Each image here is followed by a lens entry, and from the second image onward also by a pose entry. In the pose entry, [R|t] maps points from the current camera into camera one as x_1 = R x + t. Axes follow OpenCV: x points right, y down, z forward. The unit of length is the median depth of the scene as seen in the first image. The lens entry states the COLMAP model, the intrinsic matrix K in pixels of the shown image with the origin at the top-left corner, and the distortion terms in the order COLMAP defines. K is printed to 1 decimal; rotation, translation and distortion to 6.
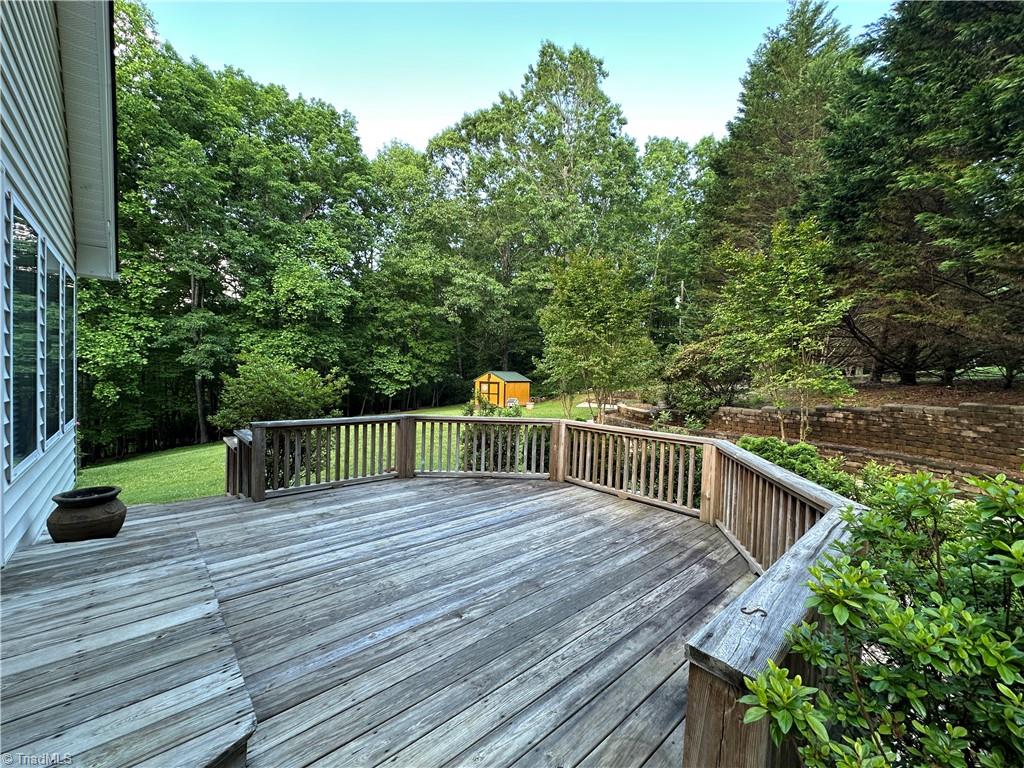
lens RADIAL K [[412.7, 0, 511.5], [0, 412.7, 388.5], [0, 0, 1]] dist [-0.001151, 0.000429]
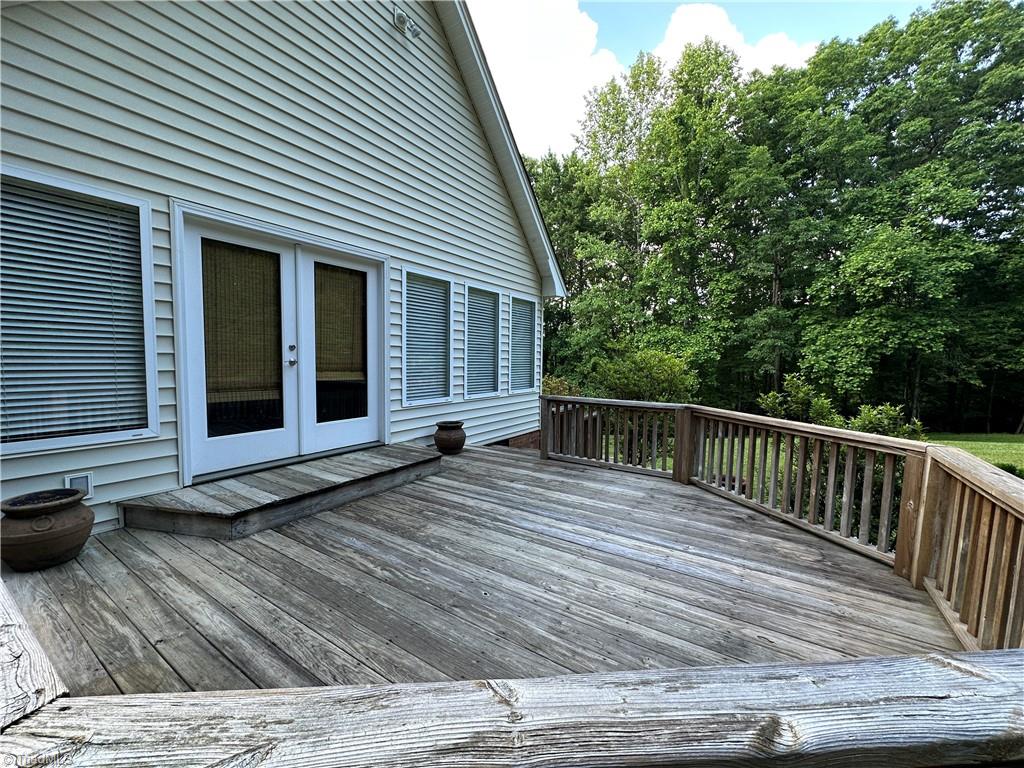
lens RADIAL K [[412.7, 0, 511.0], [0, 412.7, 386.8], [0, 0, 1]] dist [-0.001151, 0.000429]
pose [[0.254227, 0.042920, -0.966192, 0.543648], [-0.041645, 0.998574, 0.033401, 0.020185], [0.966248, 0.031746, 0.255651, 0.583254]]
